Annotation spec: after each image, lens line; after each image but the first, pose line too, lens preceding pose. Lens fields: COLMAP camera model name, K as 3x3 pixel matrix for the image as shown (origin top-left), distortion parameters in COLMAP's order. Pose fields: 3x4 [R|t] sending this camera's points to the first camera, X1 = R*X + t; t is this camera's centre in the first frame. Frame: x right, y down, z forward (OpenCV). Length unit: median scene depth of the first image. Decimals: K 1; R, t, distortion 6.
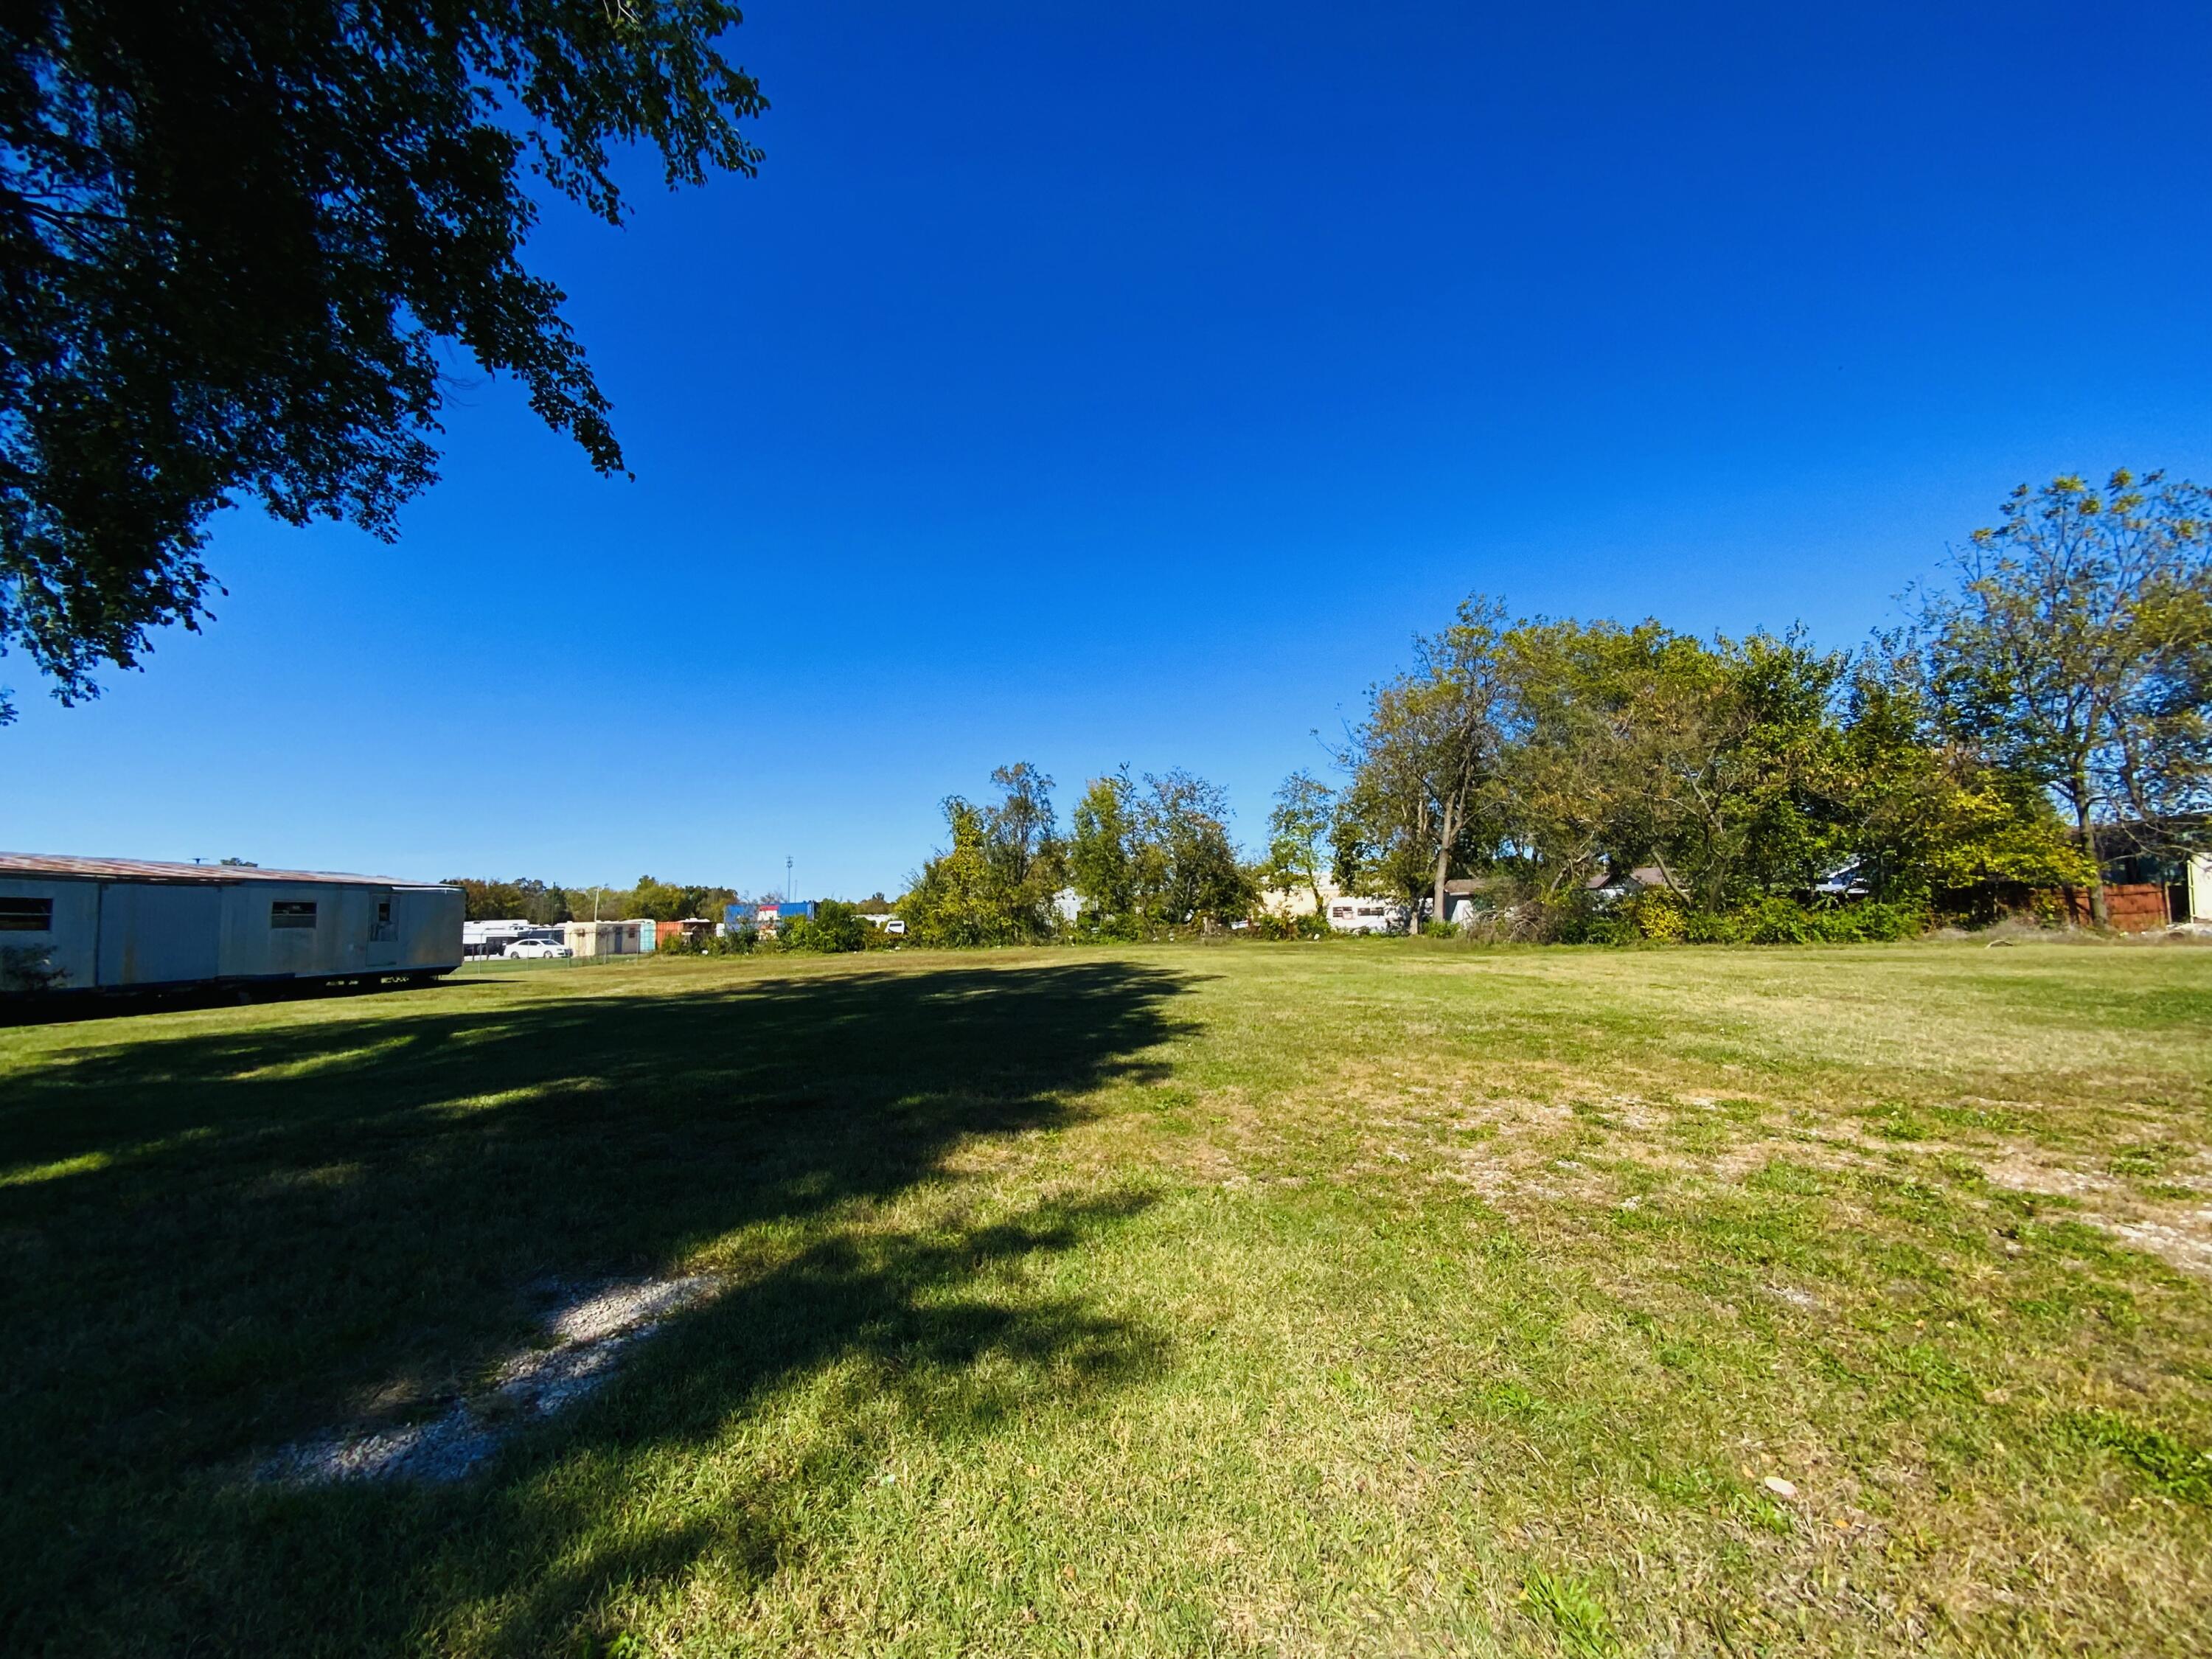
lens RADIAL K [[896.1, 0, 1121.5], [0, 896.1, 850.6], [0, 0, 1]] dist [-0.008380, -0.000995]
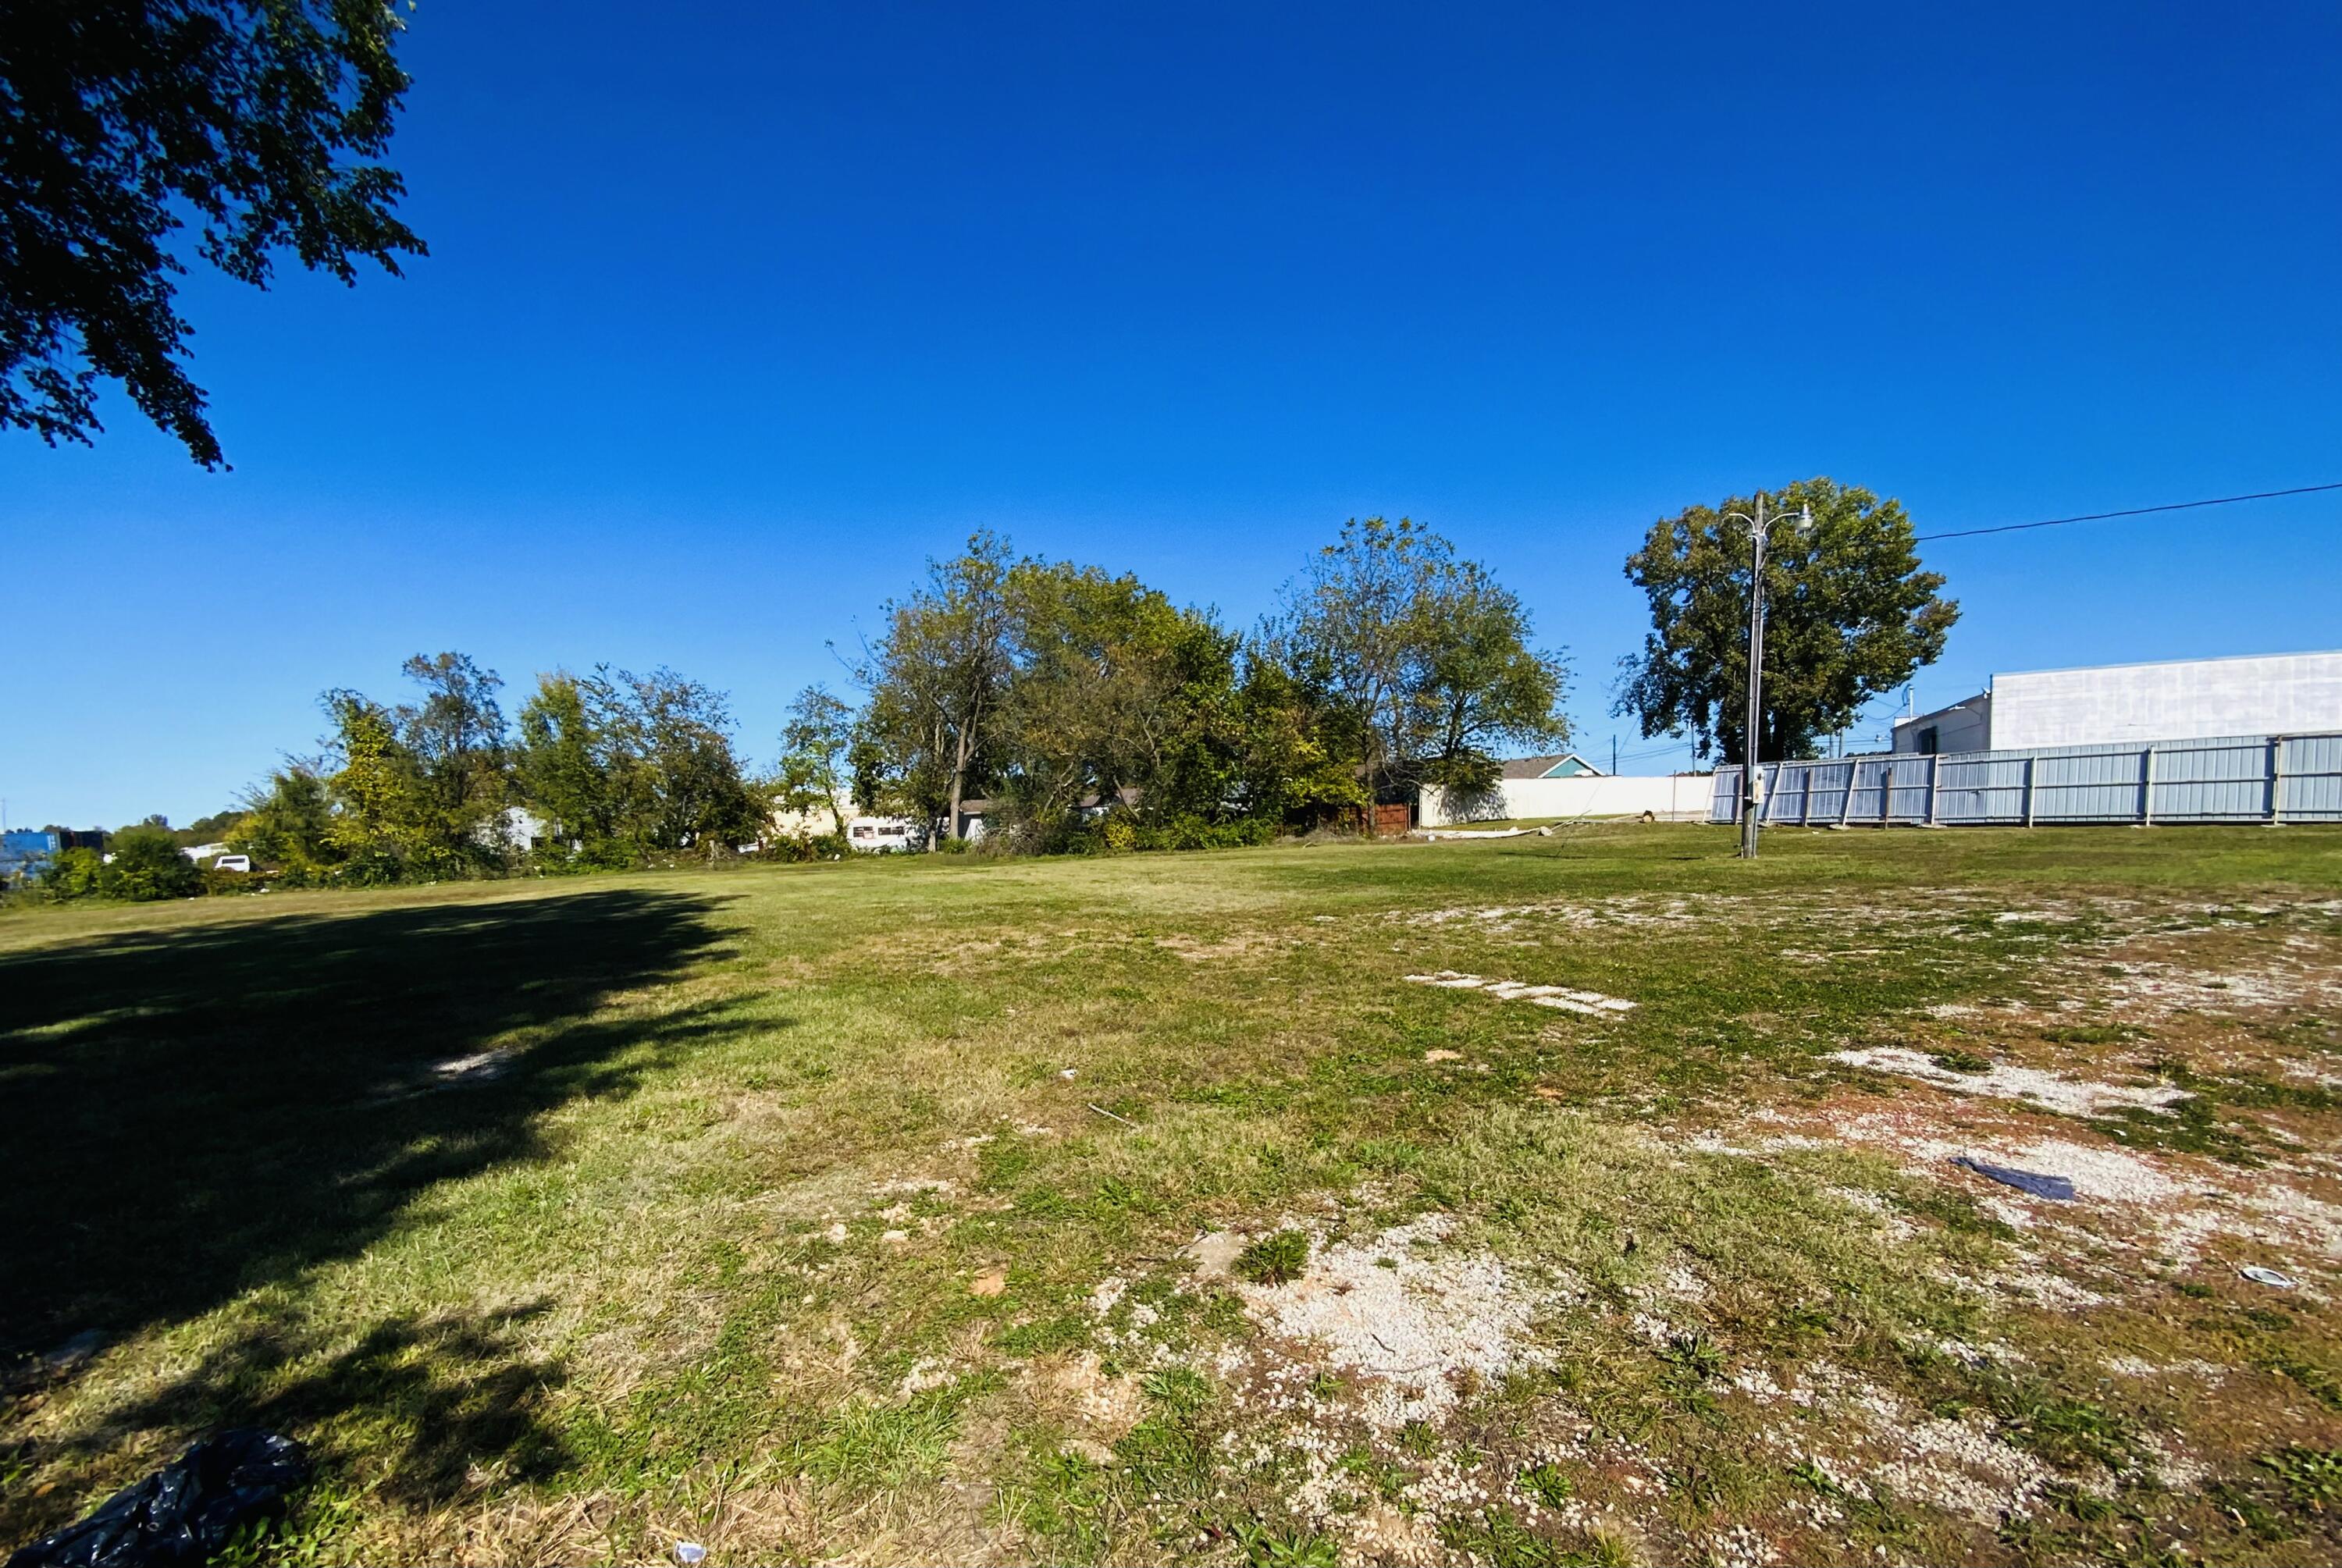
lens RADIAL K [[948.5, 0, 1170.4], [0, 948.5, 895.1], [0, 0, 1]] dist [-0.007908, -0.000066]
pose [[0.850064, -0.054086, 0.523895, -0.023814], [-0.017761, 0.991204, 0.131148, -0.007167], [-0.526380, -0.120789, 0.841626, -0.093785]]
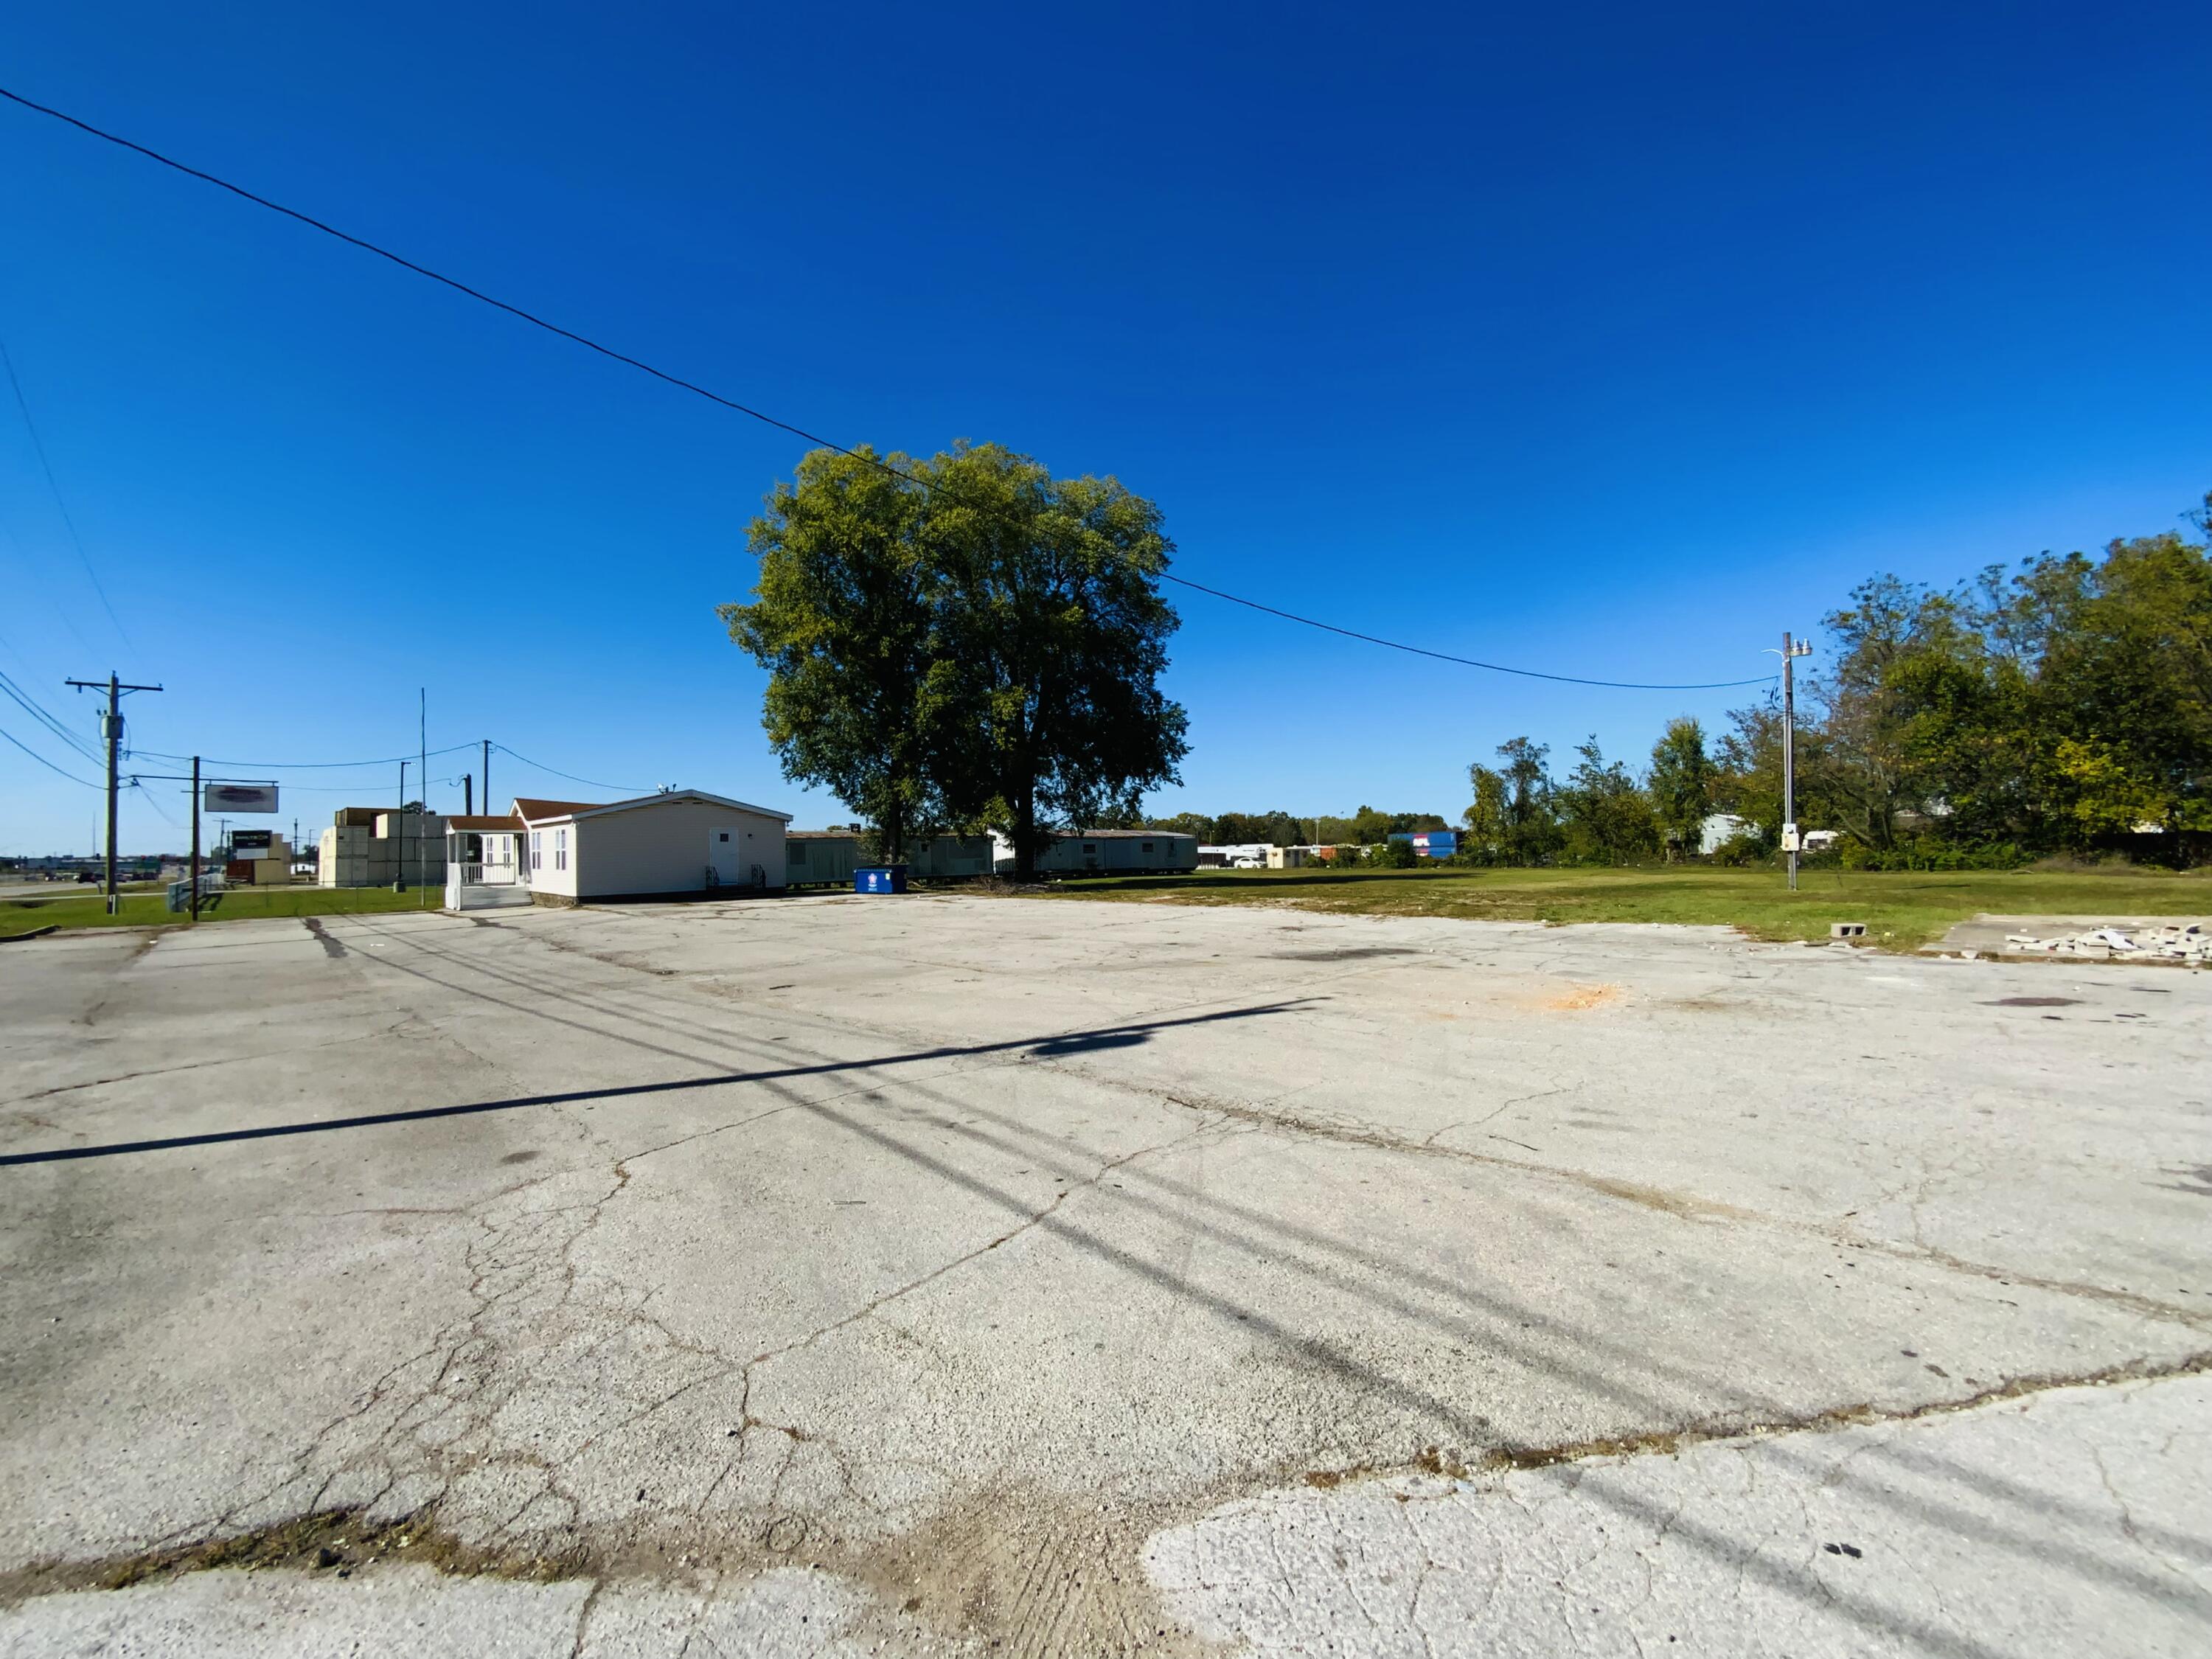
lens RADIAL K [[896.1, 0, 1106.6], [0, 896.1, 832.7], [0, 0, 1]] dist [-0.008380, -0.000995]
pose [[0.708008, -0.004100, -0.706193, 0.563560], [0.050876, 0.997681, 0.045214, -0.062033], [0.704370, -0.067940, 0.706575, -0.623825]]
